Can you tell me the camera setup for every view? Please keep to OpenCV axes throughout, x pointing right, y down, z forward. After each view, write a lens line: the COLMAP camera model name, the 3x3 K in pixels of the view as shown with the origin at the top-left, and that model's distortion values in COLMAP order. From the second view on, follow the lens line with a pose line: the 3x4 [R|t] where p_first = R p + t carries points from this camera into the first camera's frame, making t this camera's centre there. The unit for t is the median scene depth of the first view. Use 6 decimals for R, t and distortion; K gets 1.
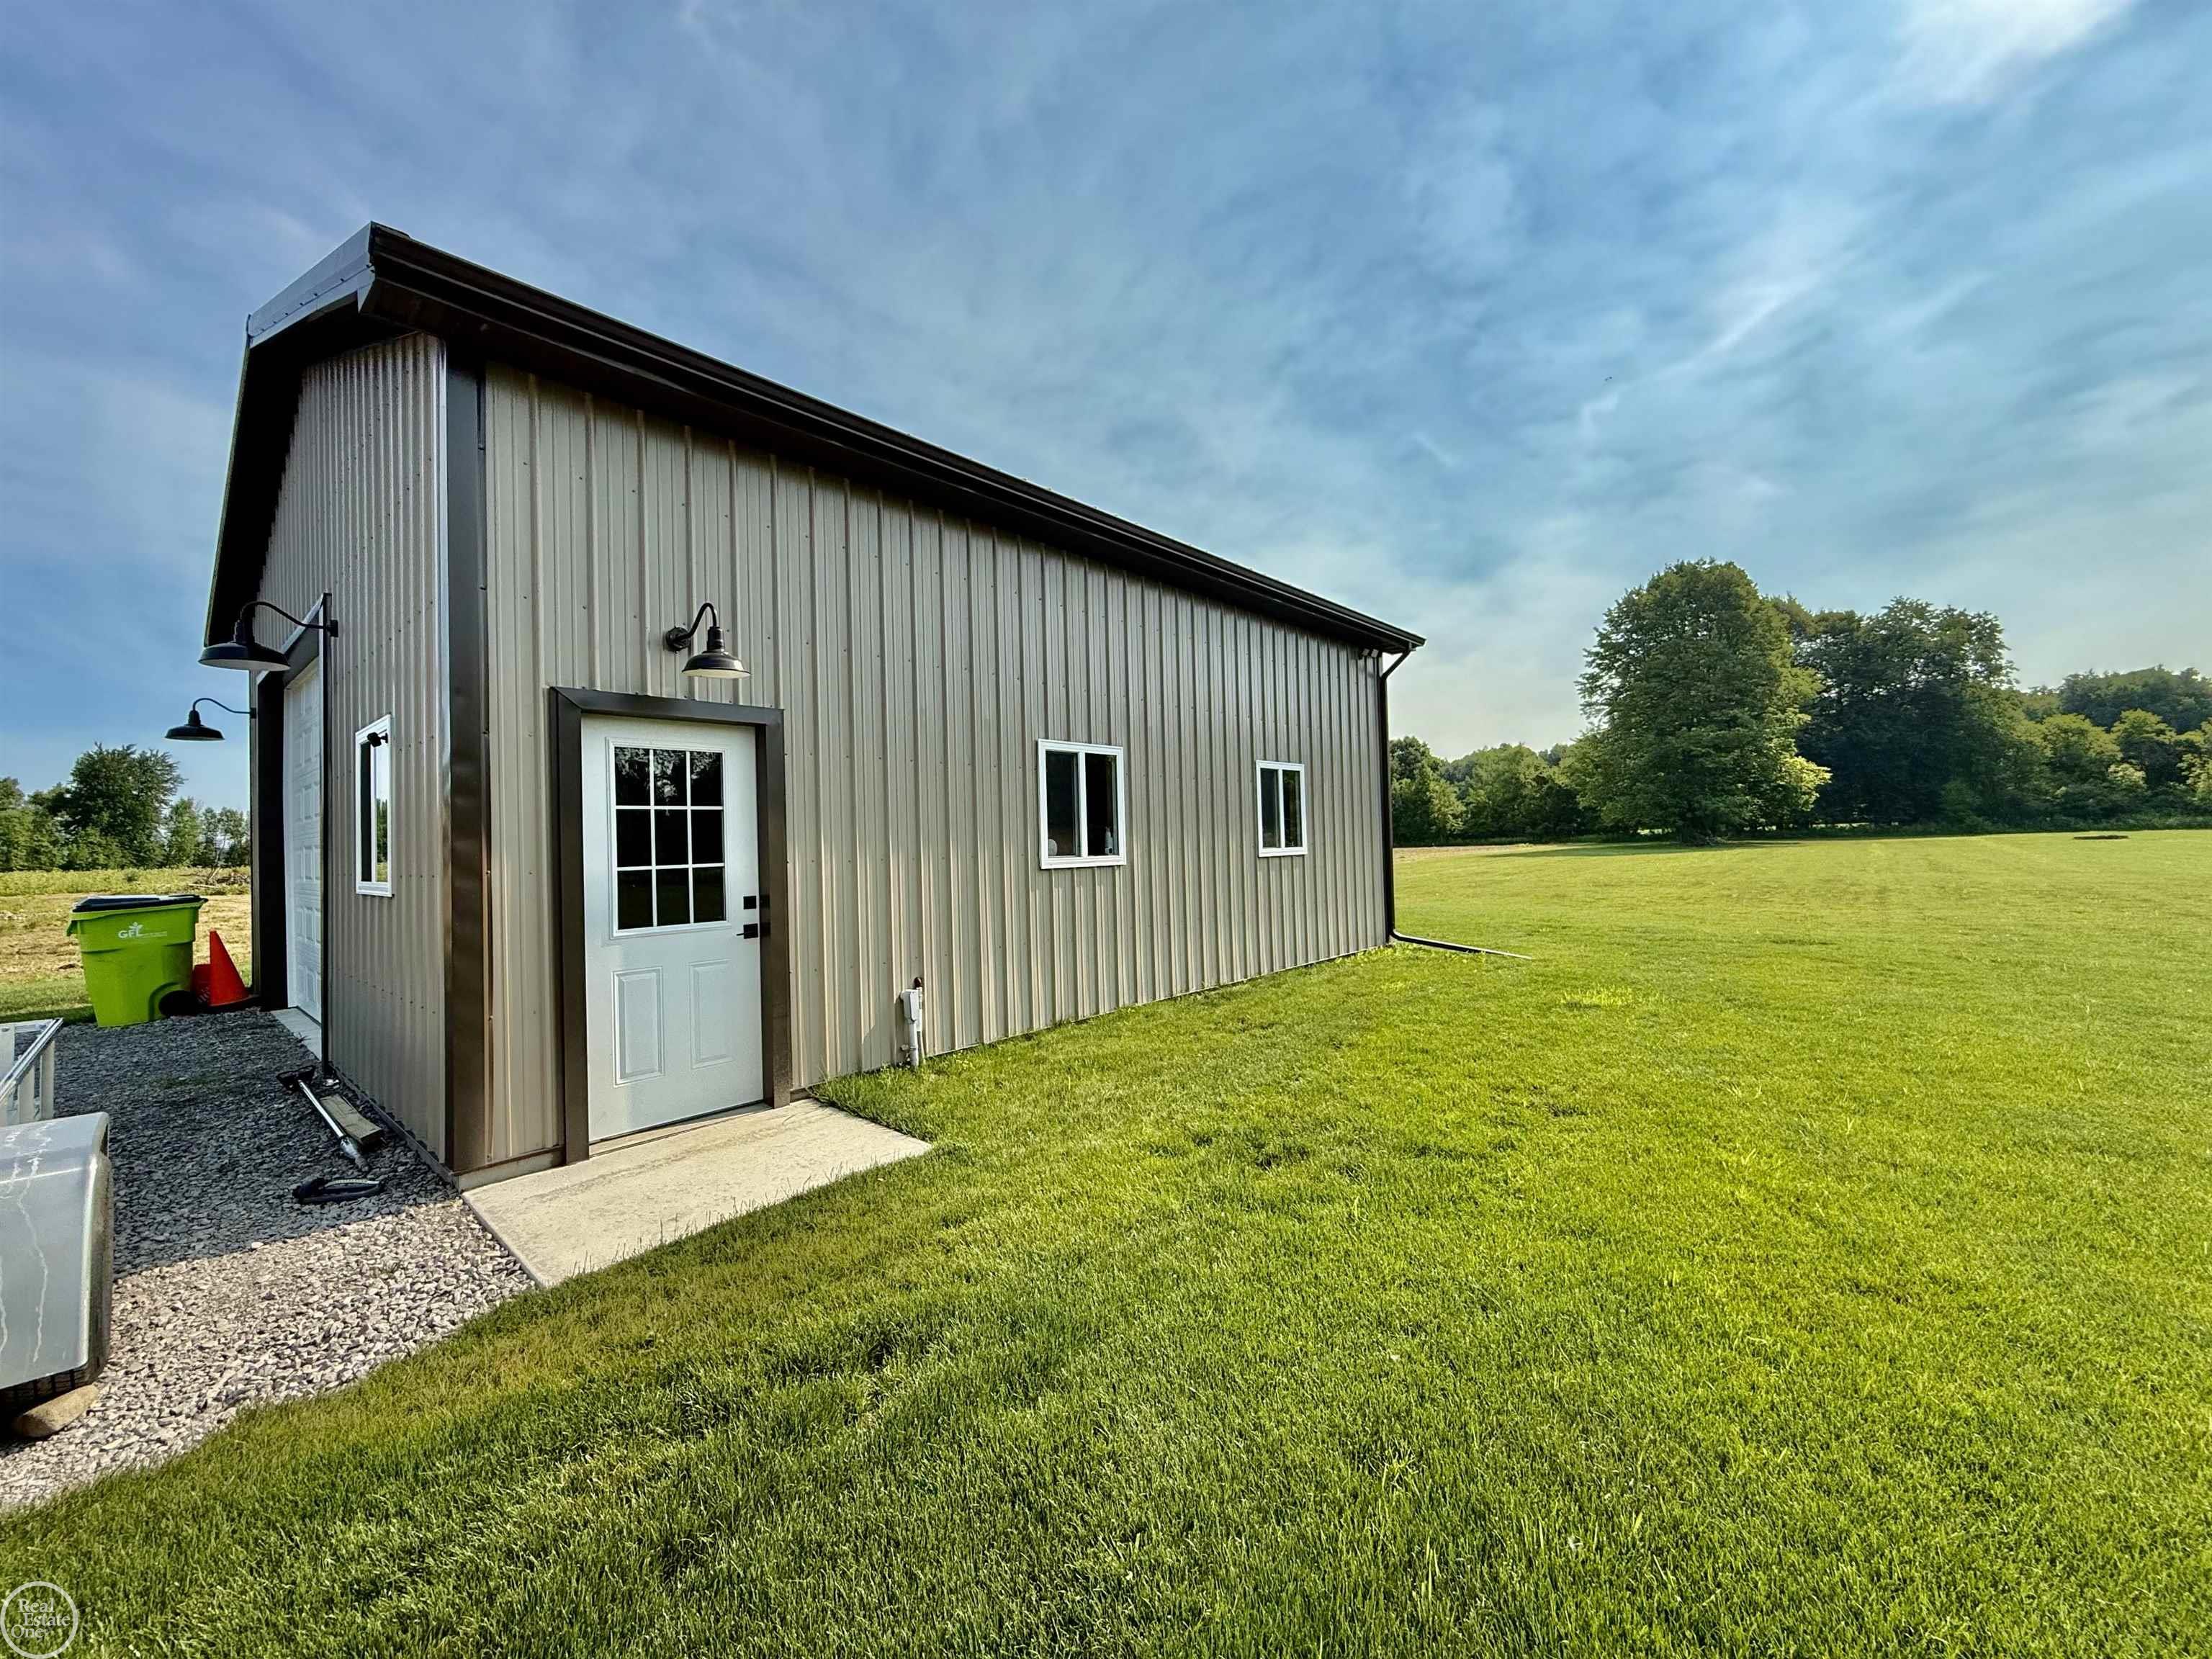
lens RADIAL K [[886.4, 0, 1088.3], [0, 886.4, 818.7], [0, 0, 1]] dist [-0.001400, 0.000511]
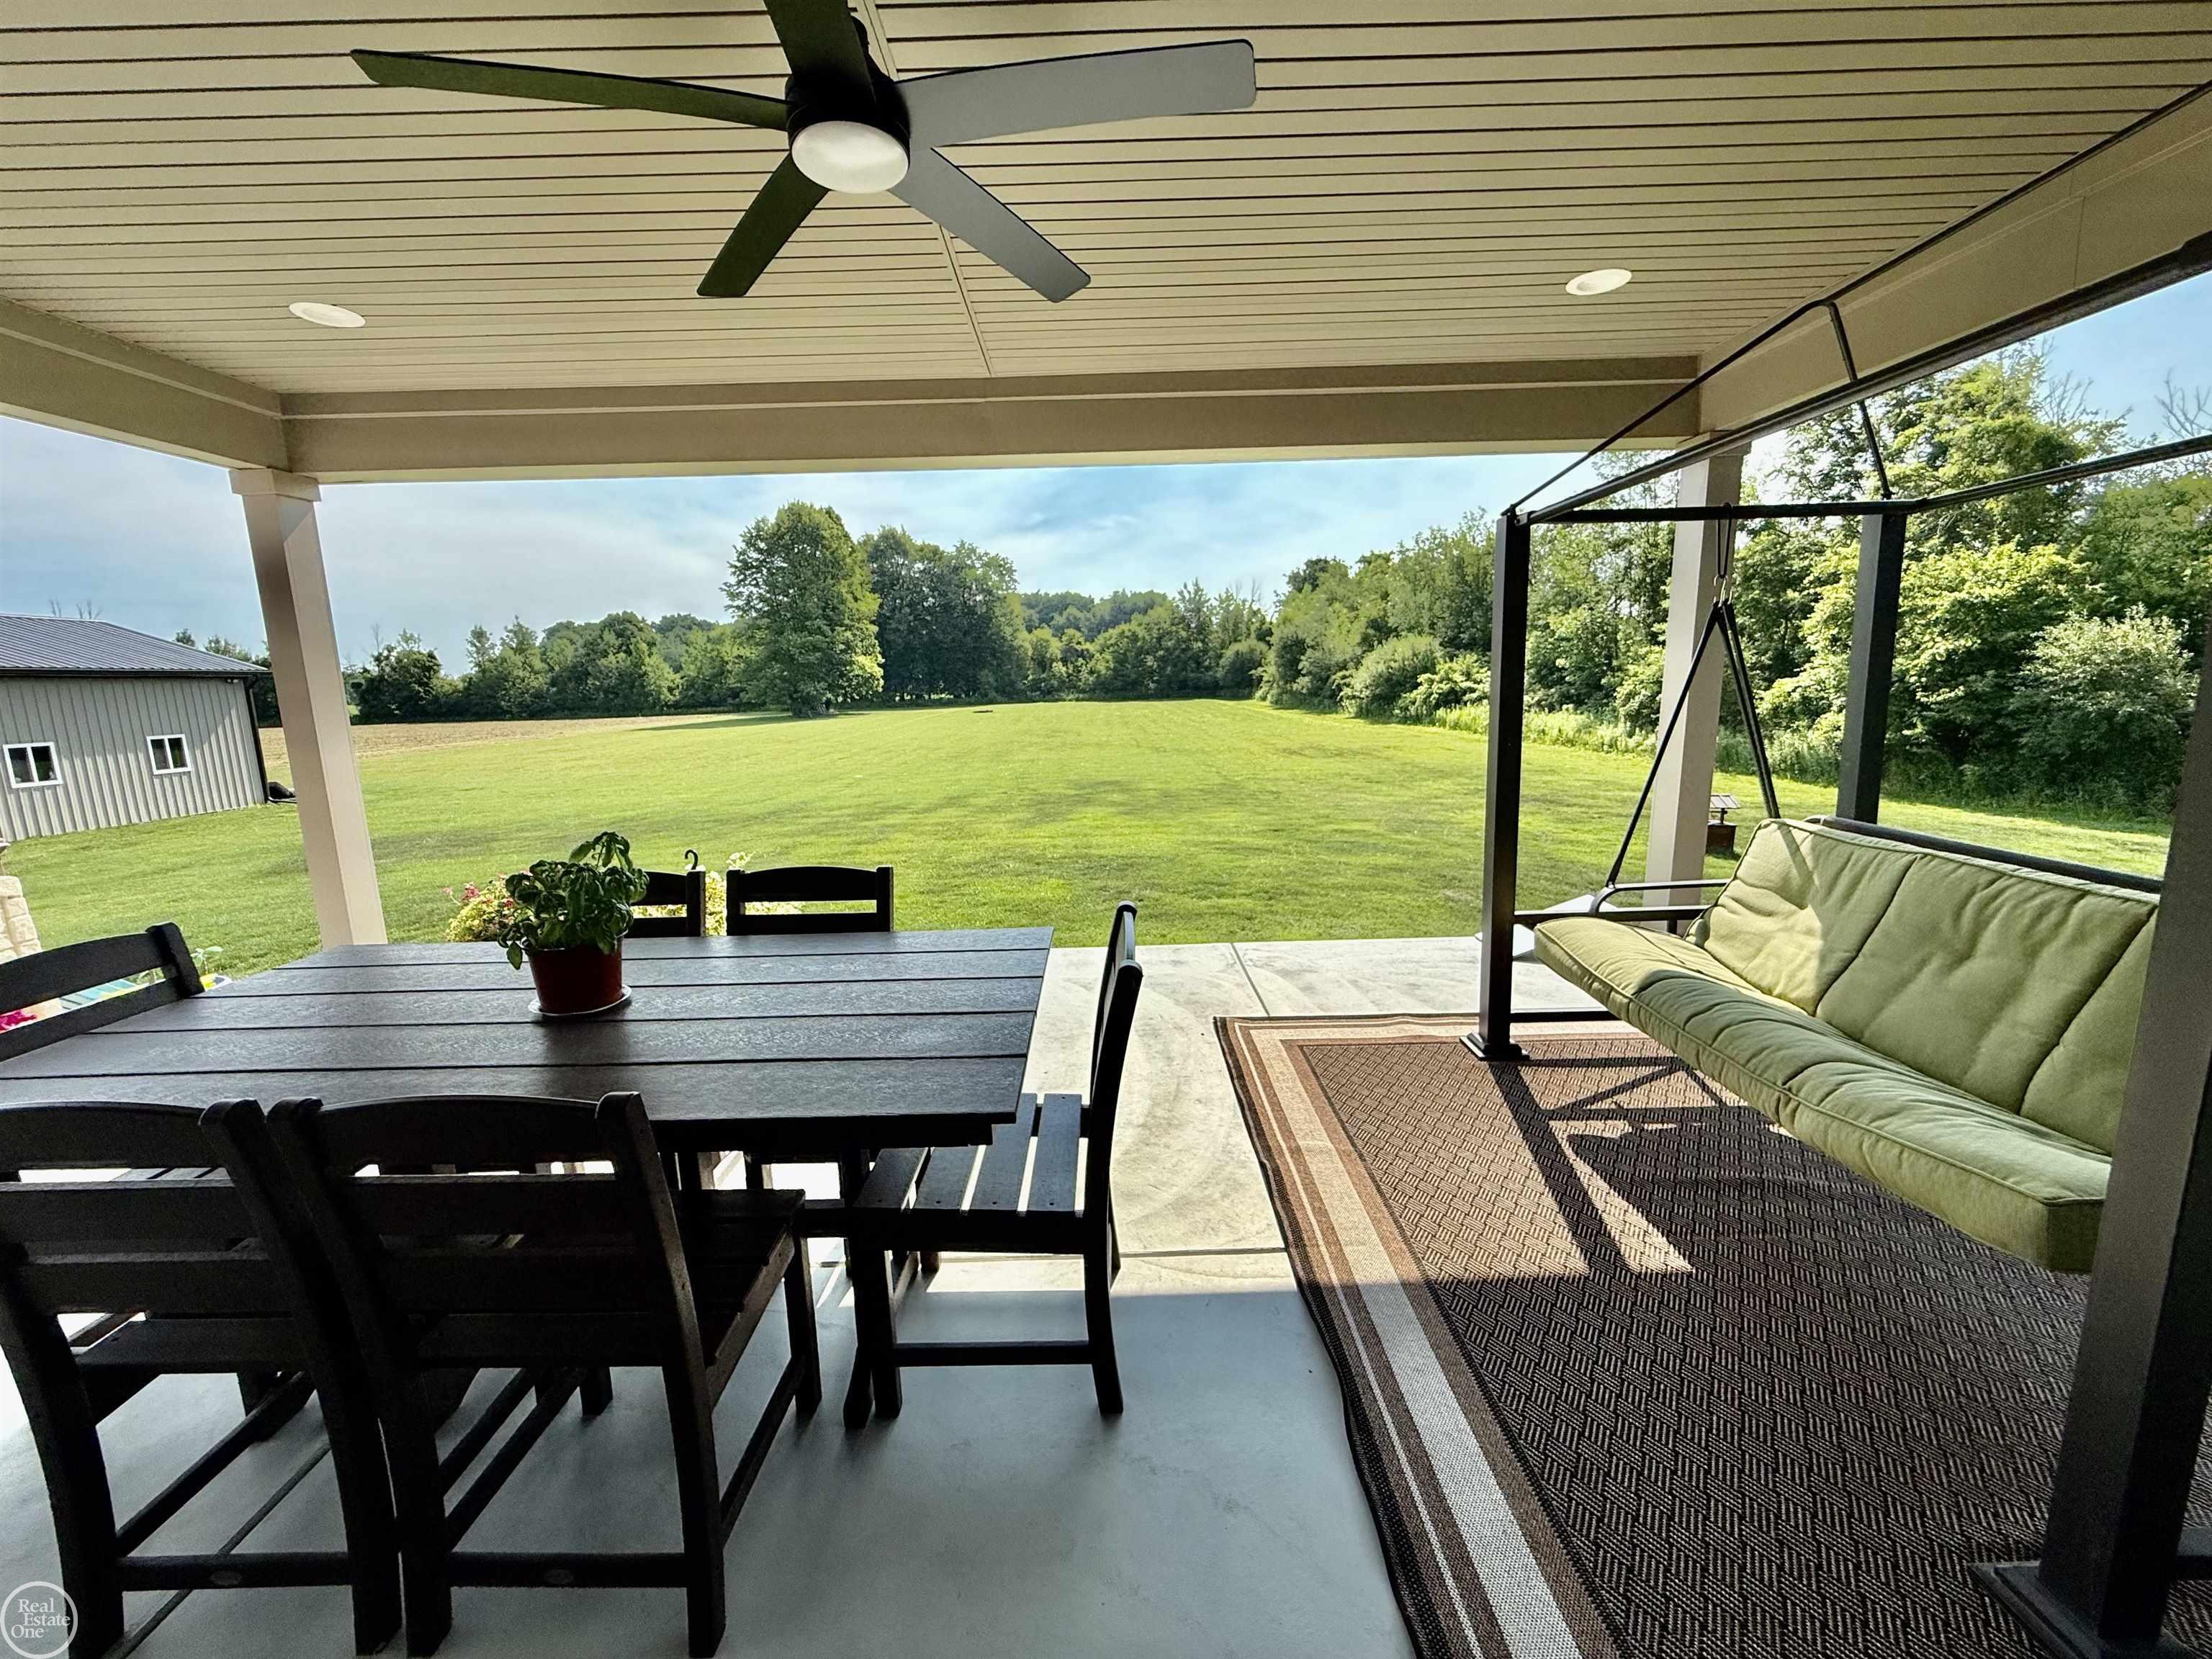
lens RADIAL K [[886.4, 0, 1101.5], [0, 886.4, 838.7], [0, 0, 1]] dist [-0.001400, 0.000511]
pose [[0.735497, -0.112367, 0.668145, 0.056451], [-0.010922, 0.984057, 0.177519, -0.030601], [-0.677439, -0.137862, 0.722544, -0.324556]]
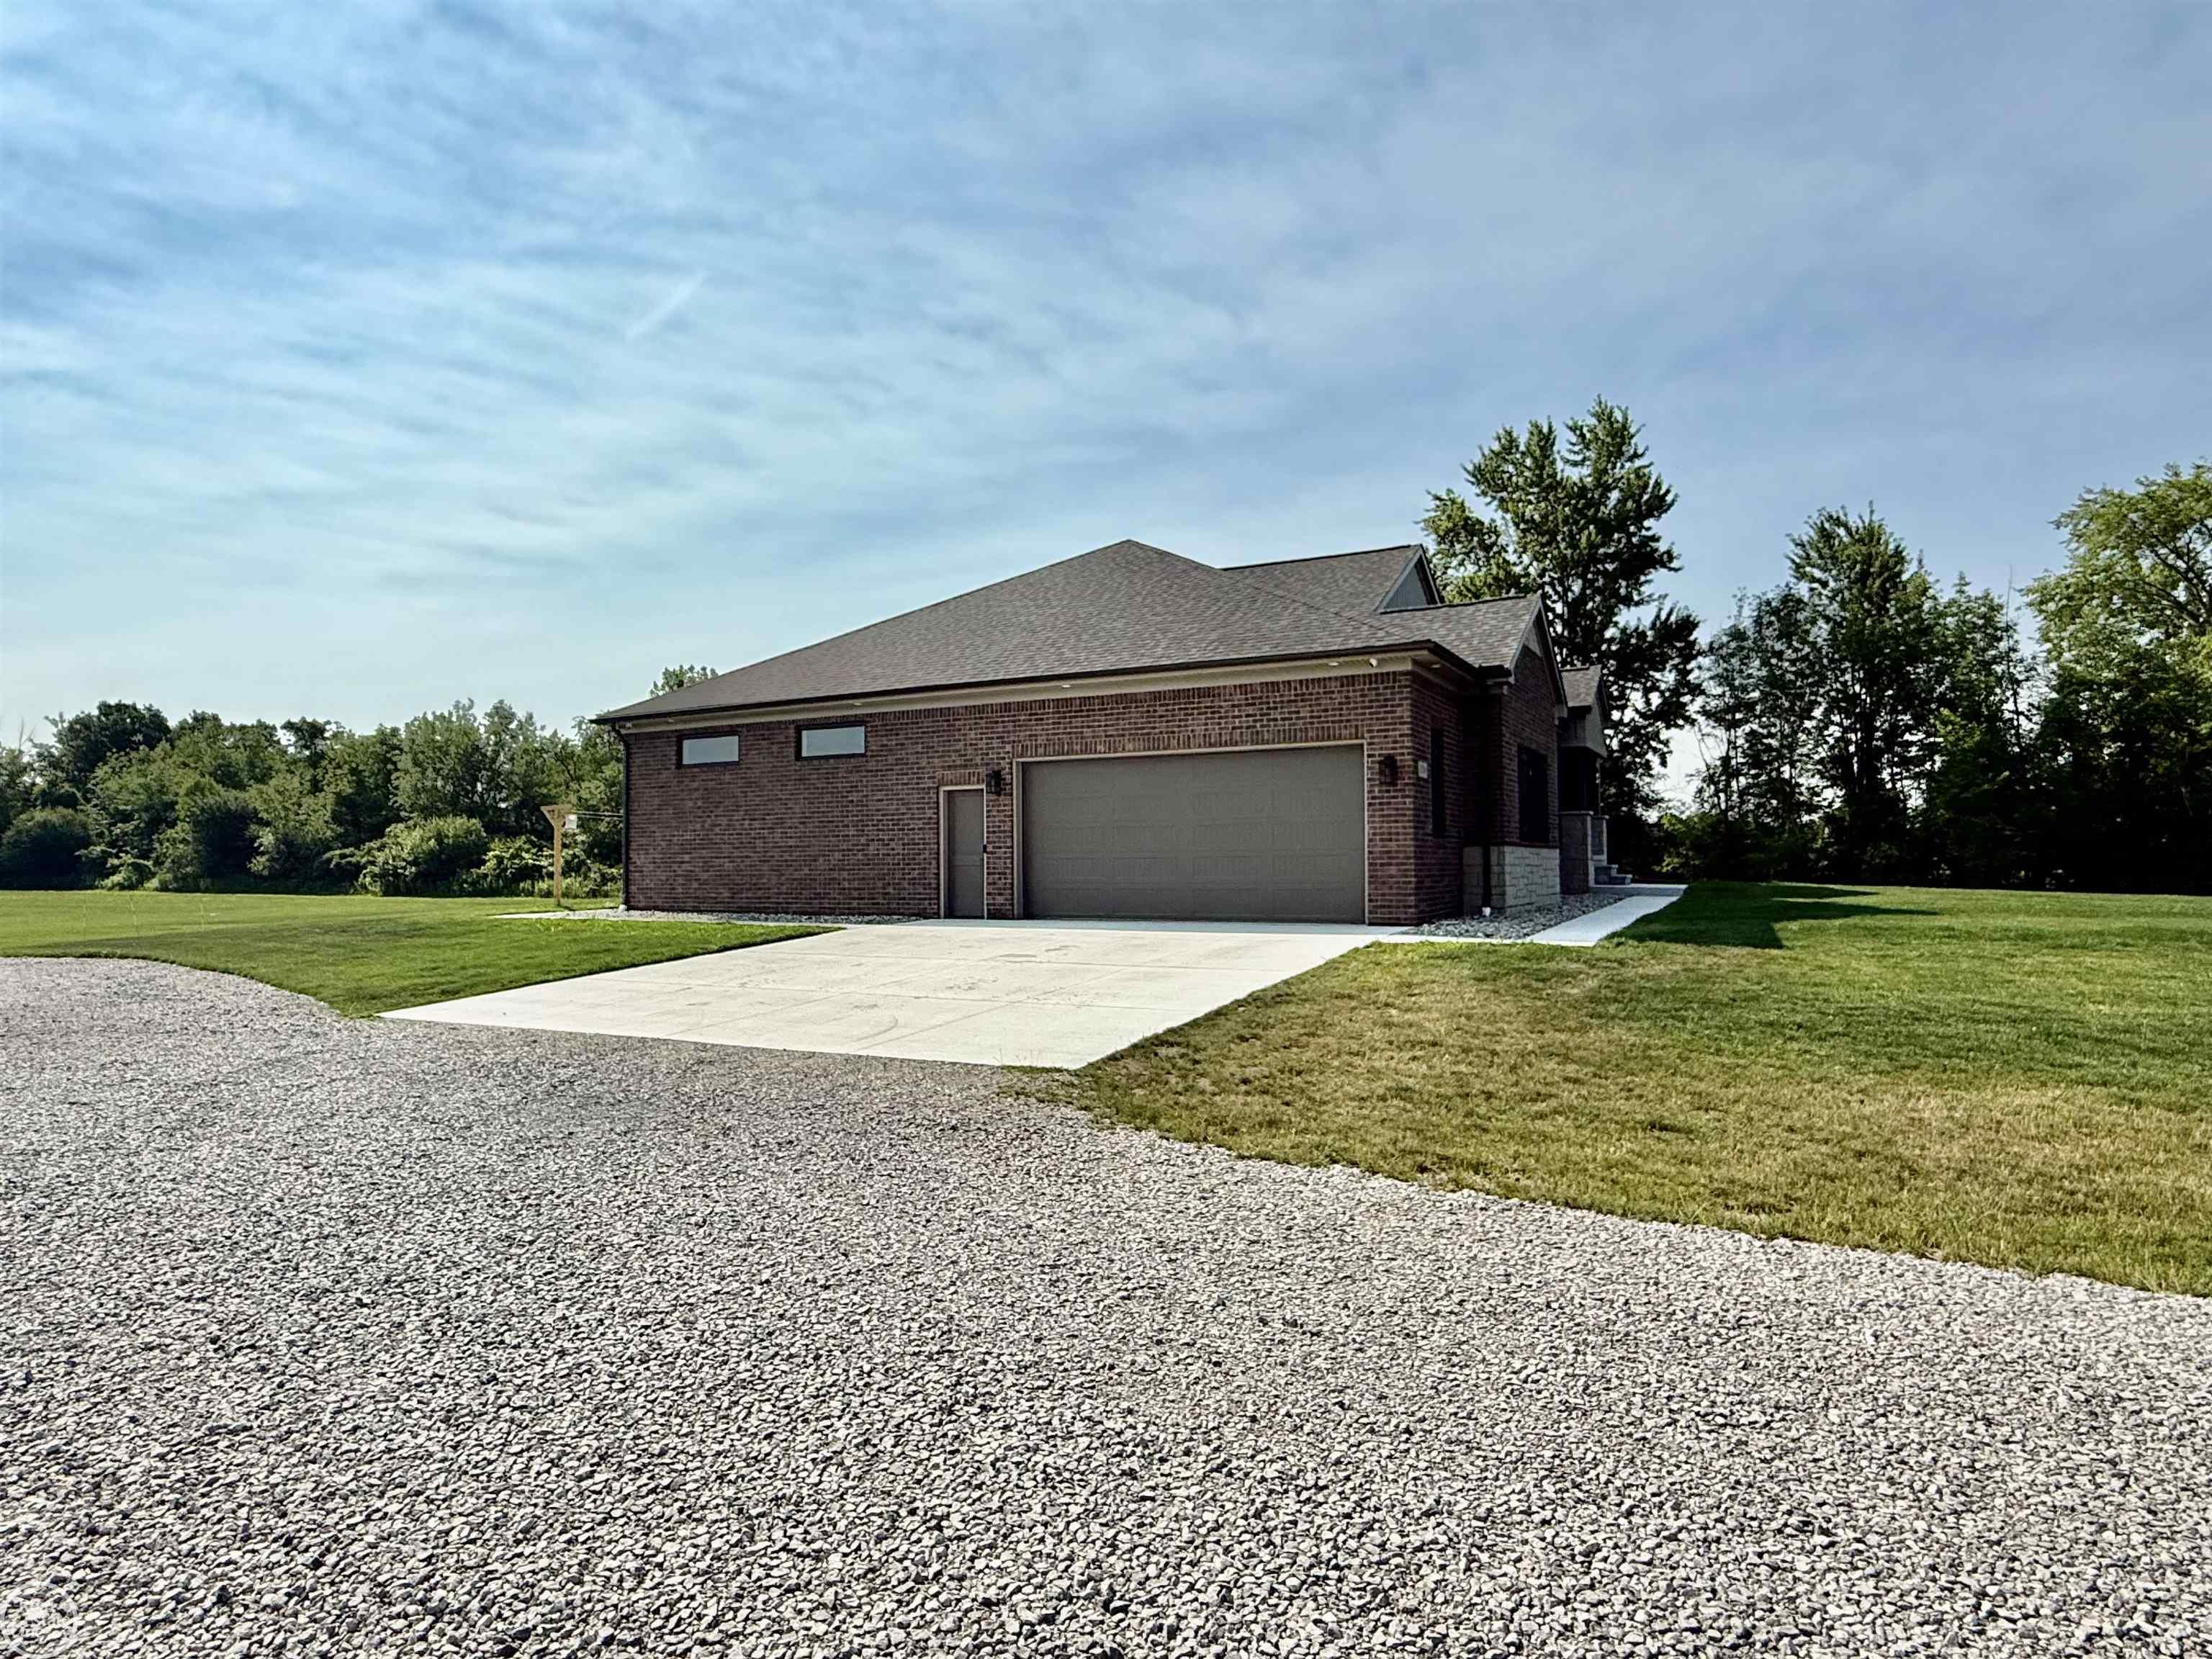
lens RADIAL K [[1271.0, 0, 1120.4], [0, 1271.0, 808.6], [0, 0, 1]] dist [0.000544, 0.001522]
pose [[-0.230504, 0.075783, 0.970116, -0.458482], [-0.014557, 0.996583, -0.081310, 0.006505], [-0.972962, -0.032864, -0.228613, -0.252642]]
